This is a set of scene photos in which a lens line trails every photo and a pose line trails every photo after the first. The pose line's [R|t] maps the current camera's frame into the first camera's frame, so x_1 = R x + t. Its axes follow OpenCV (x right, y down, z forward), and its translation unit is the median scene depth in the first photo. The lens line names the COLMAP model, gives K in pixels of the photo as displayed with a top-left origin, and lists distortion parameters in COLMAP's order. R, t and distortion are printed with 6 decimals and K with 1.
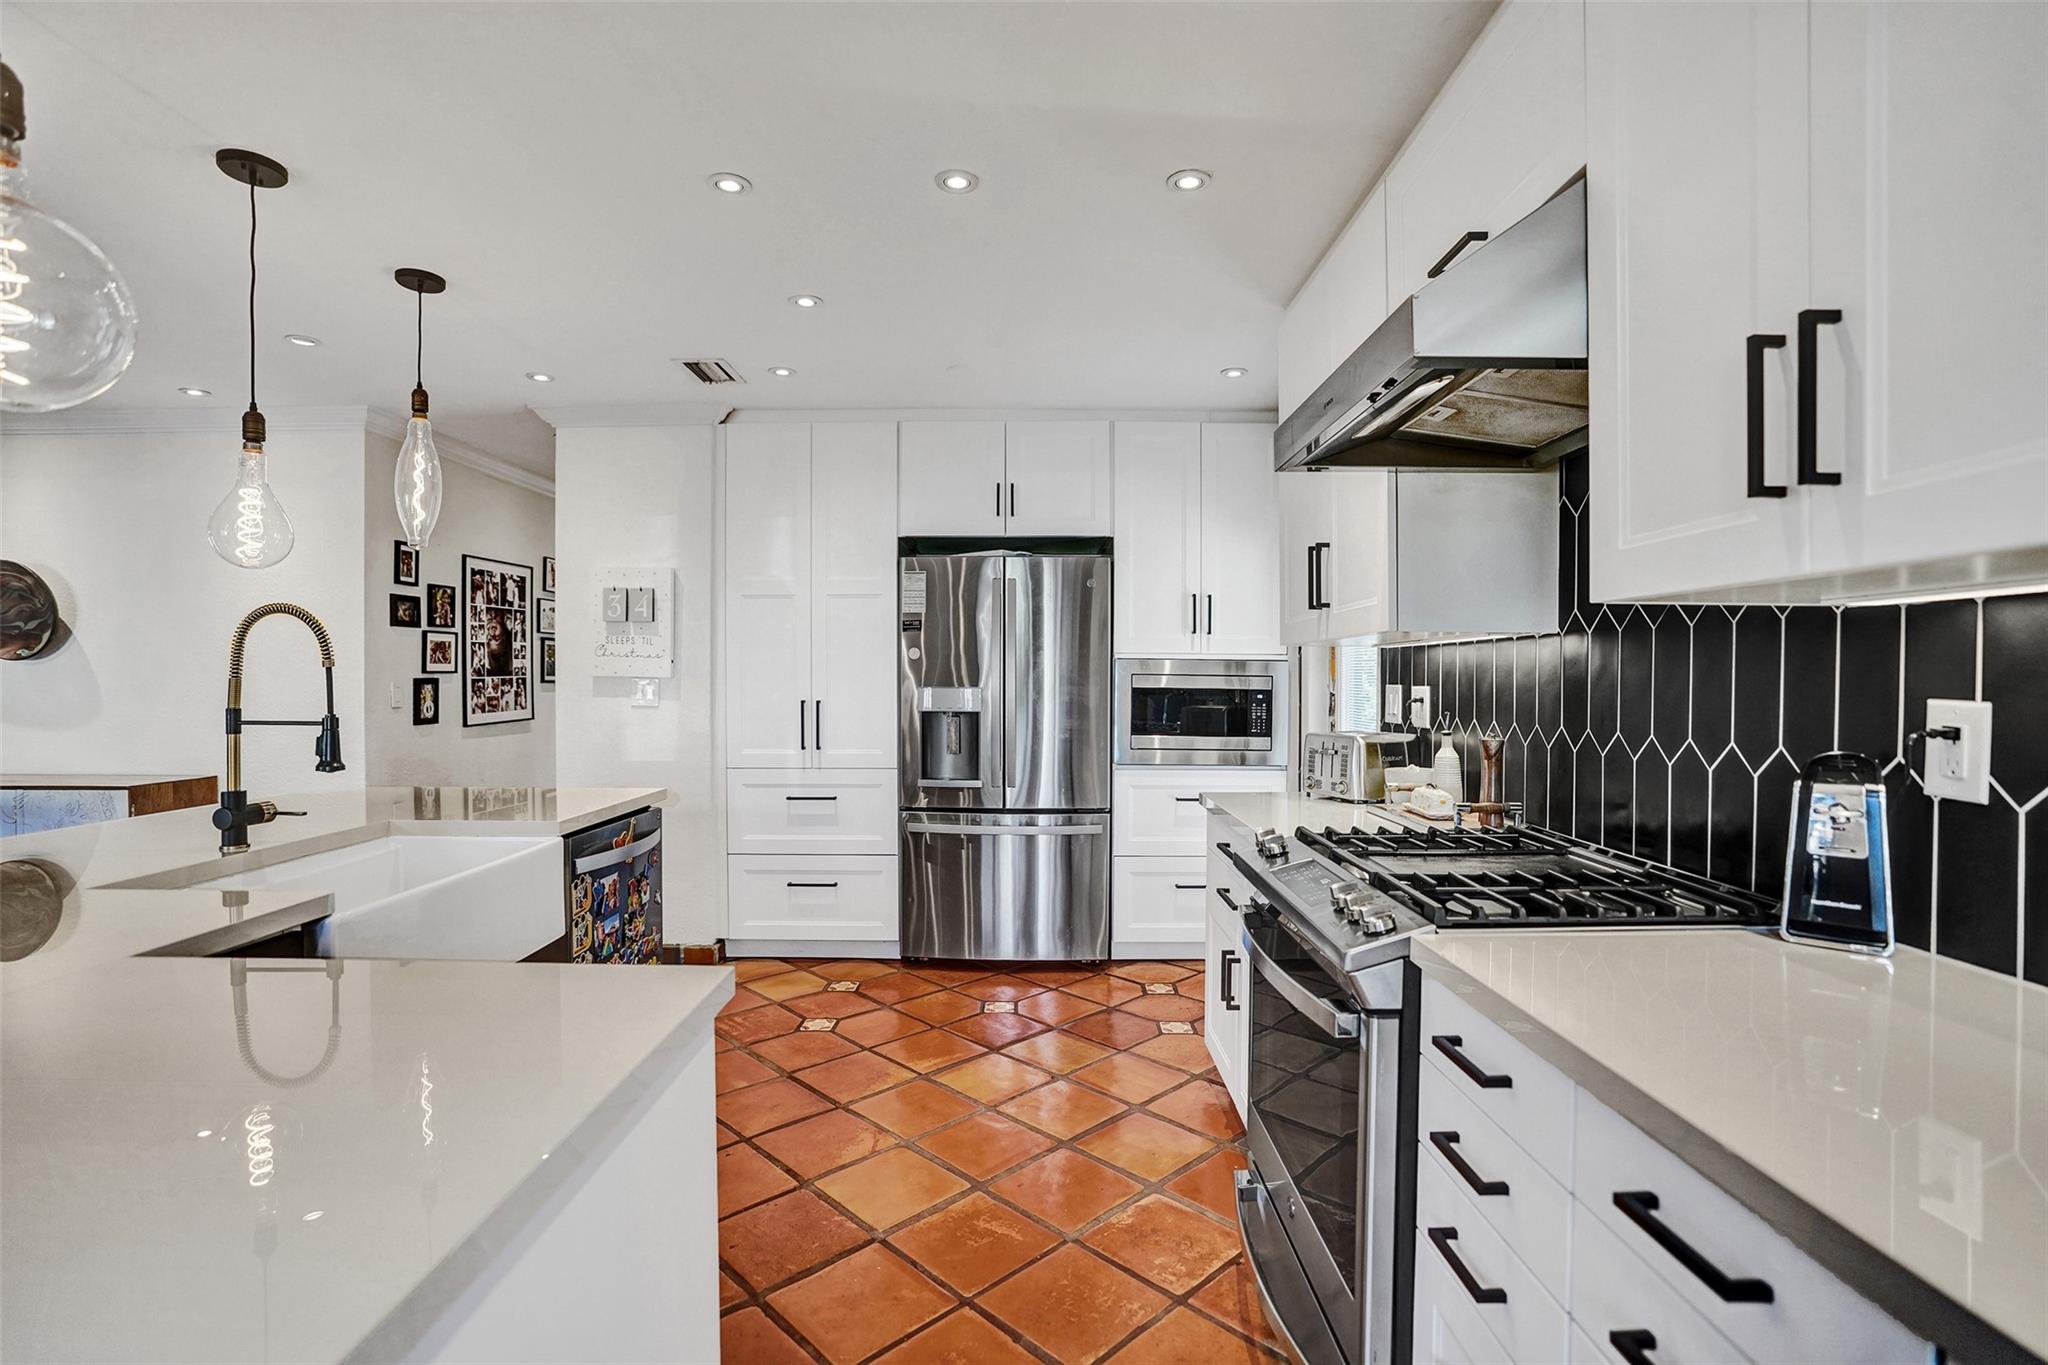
lens RADIAL K [[956.0, 0, 1026.1], [0, 956.0, 692.3], [0, 0, 1]] dist [-0.069514, 0.029457]
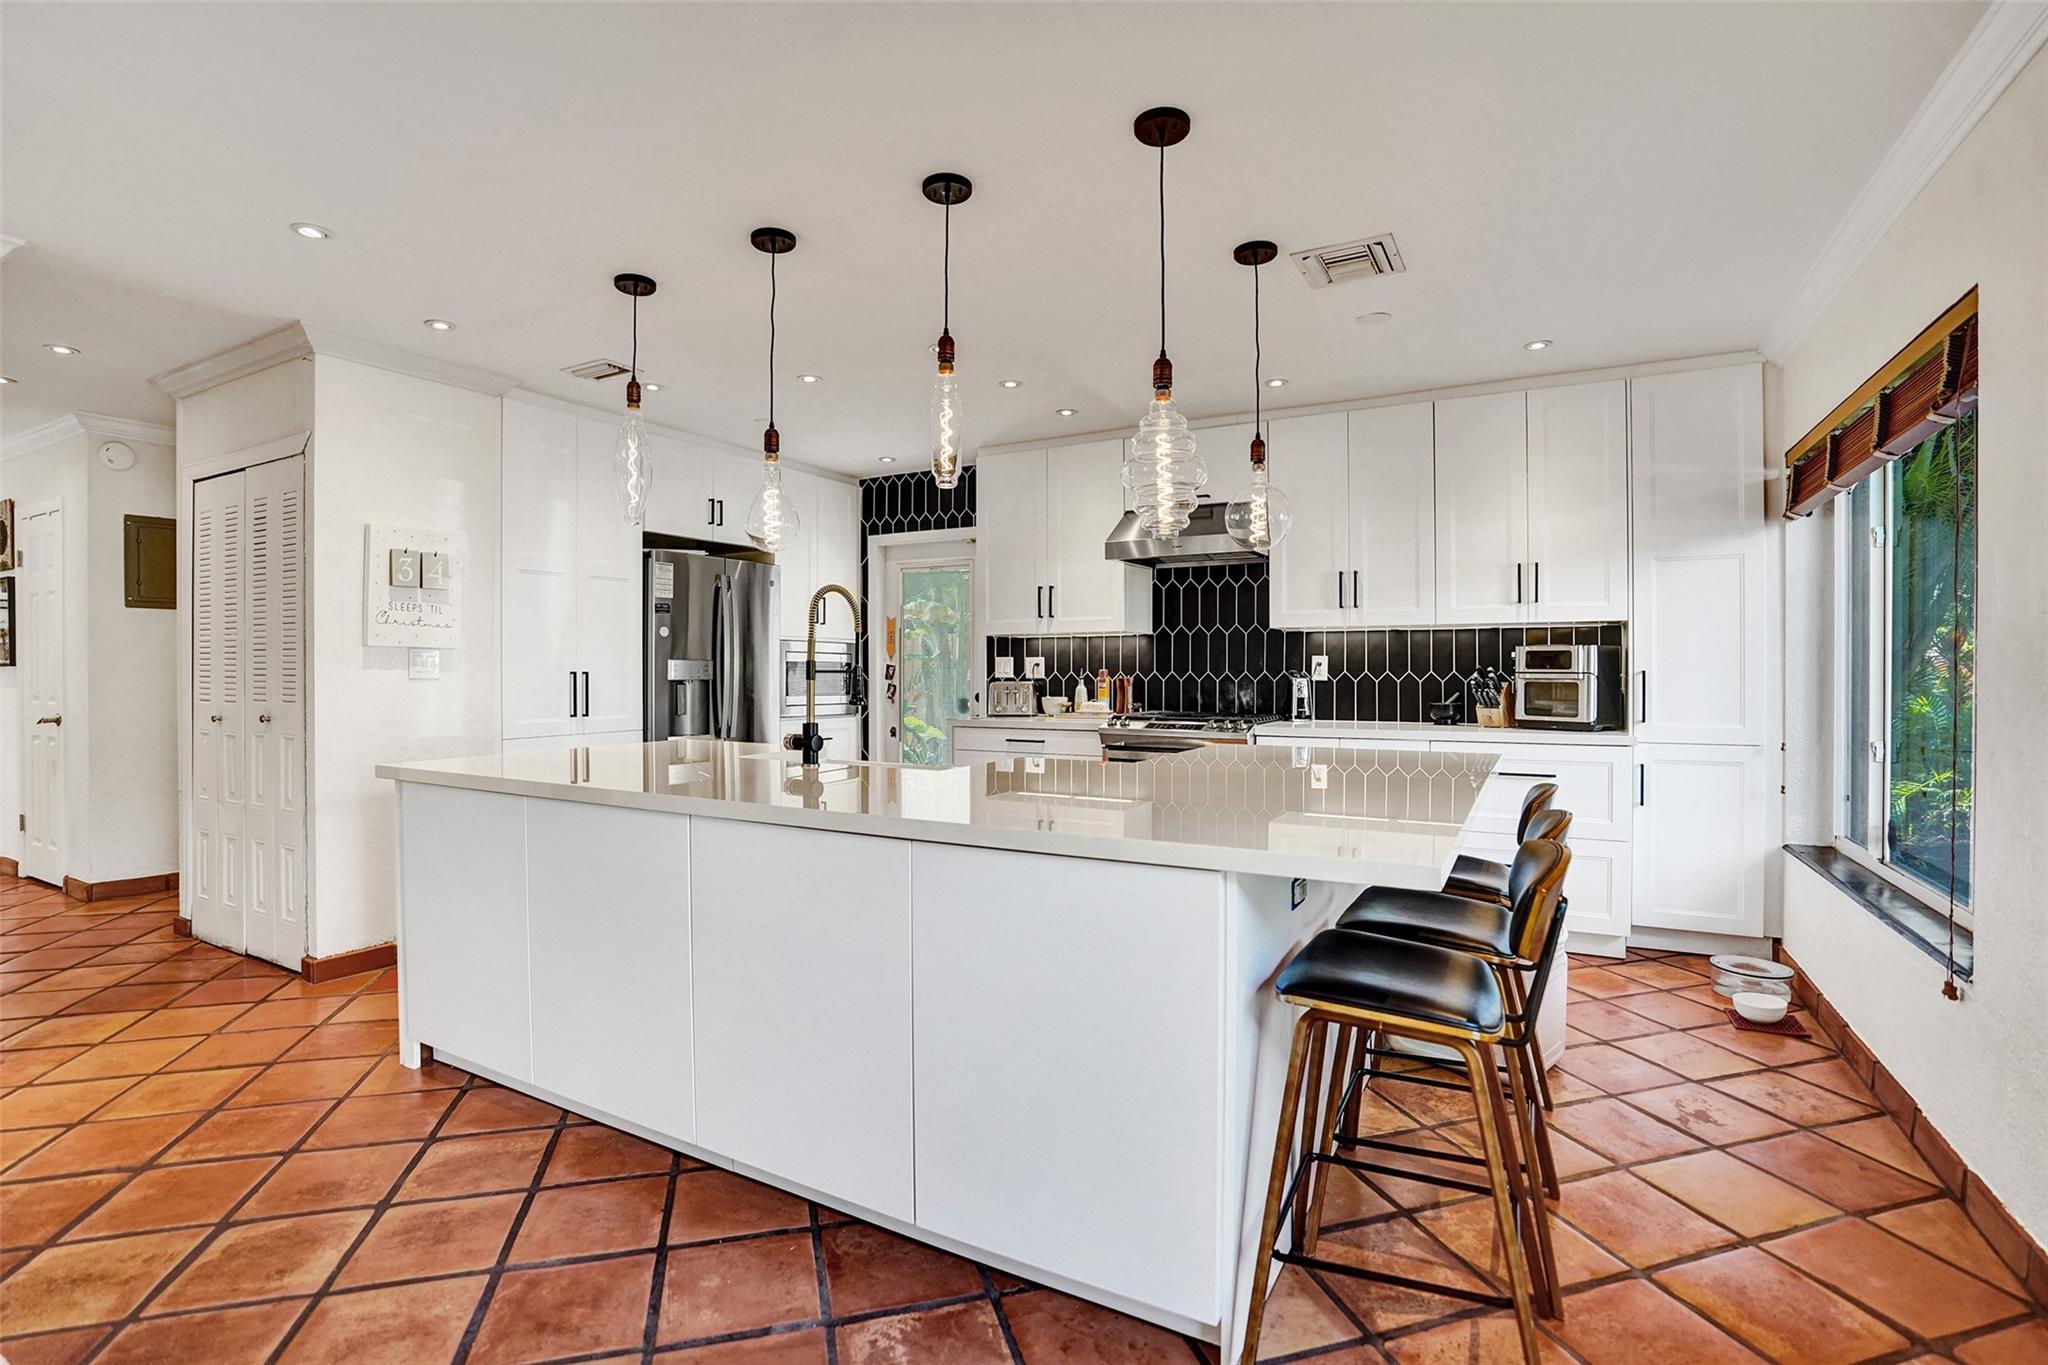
lens RADIAL K [[955.1, 0, 1031.0], [0, 955.1, 672.9], [0, 0, 1]] dist [-0.072761, 0.029052]
pose [[0.480573, -0.005129, 0.876940, -0.877800], [0.015306, 0.999880, -0.002541, 0.019915], [-0.876821, 0.014644, 0.480594, 0.025563]]
